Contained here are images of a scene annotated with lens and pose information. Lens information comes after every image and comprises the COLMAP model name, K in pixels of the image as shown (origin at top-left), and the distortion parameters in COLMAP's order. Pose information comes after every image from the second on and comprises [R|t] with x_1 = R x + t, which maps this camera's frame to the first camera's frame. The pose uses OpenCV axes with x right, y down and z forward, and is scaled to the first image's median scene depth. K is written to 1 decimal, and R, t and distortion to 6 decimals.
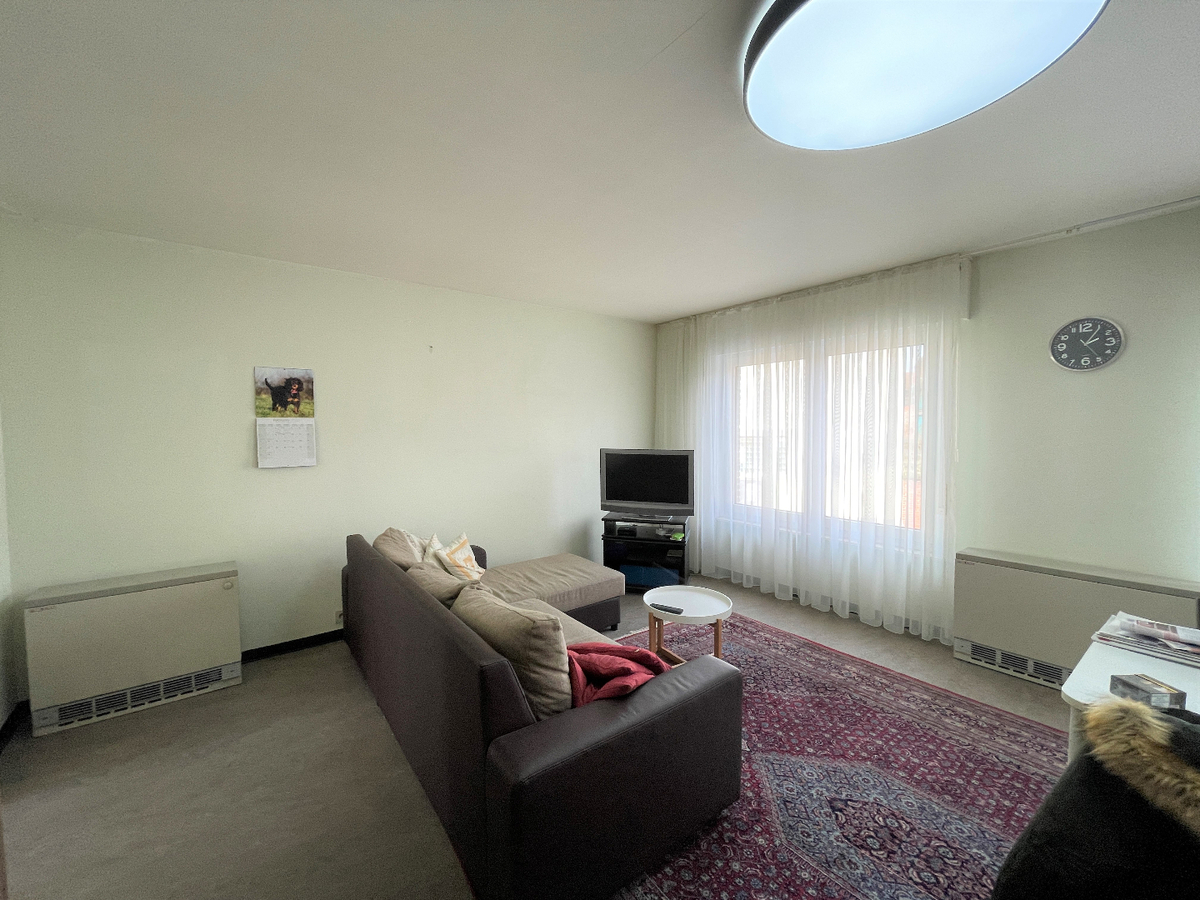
lens RADIAL K [[482.1, 0, 592.1], [0, 482.1, 446.9], [0, 0, 1]] dist [-0.001212, 0.000164]
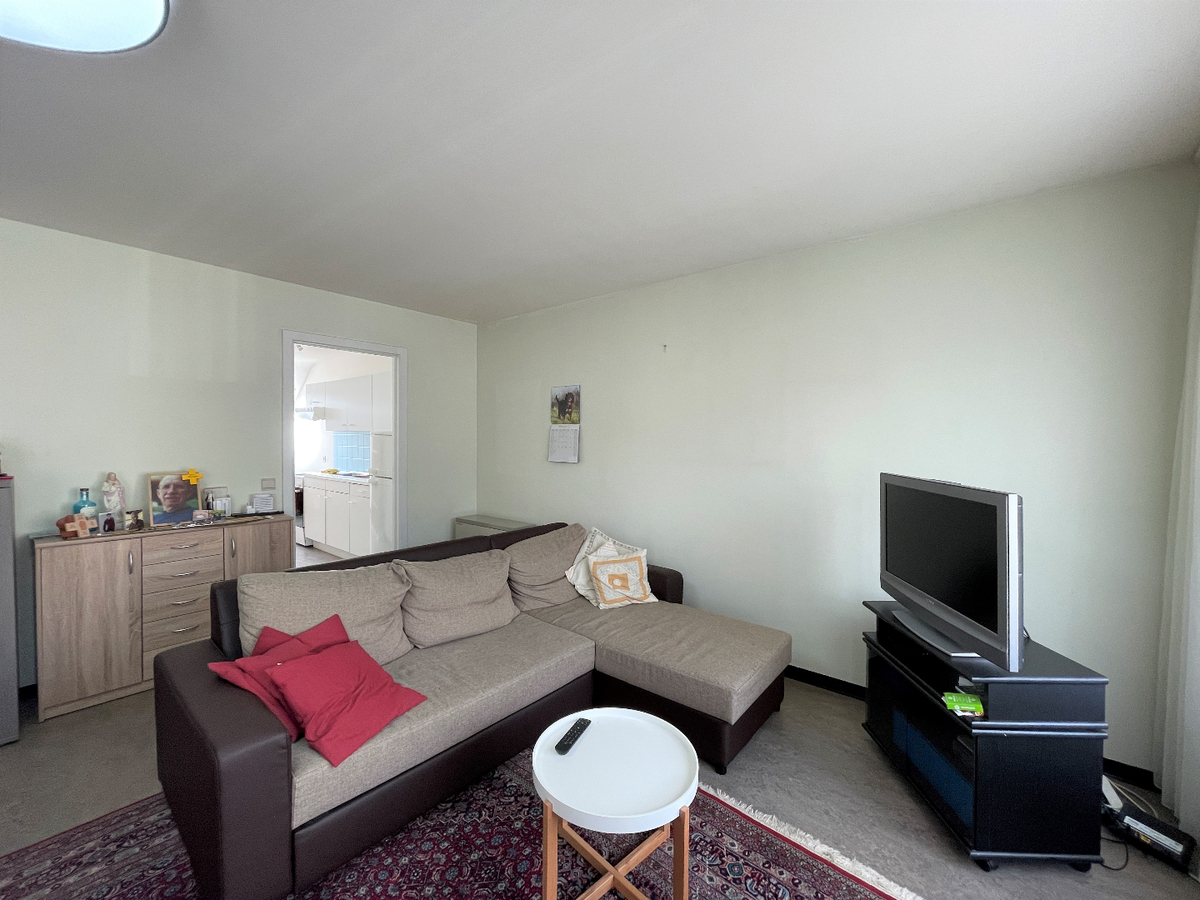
lens RADIAL K [[482.1, 0, 592.1], [0, 482.1, 446.9], [0, 0, 1]] dist [-0.001212, 0.000164]
pose [[0.223375, 0.022550, -0.974472, 0.631110], [-0.060991, 0.998097, 0.009116, -0.016402], [0.972822, 0.057398, 0.224325, 0.777309]]
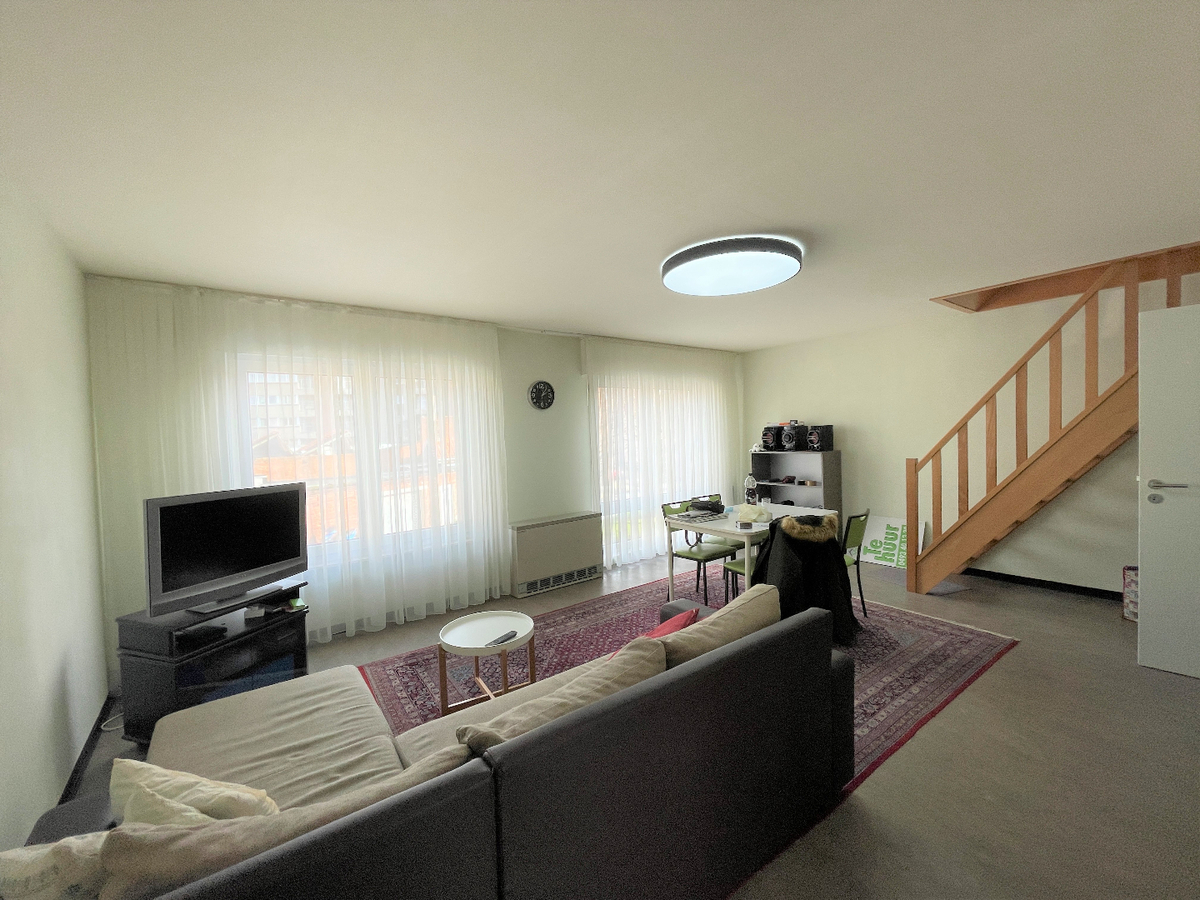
lens RADIAL K [[482.1, 0, 592.1], [0, 482.1, 446.9], [0, 0, 1]] dist [-0.001212, 0.000164]
pose [[0.010213, -0.023142, 0.999680, -0.676302], [0.073754, 0.997027, 0.022327, -0.039999], [-0.997224, 0.073502, 0.011890, 0.690637]]
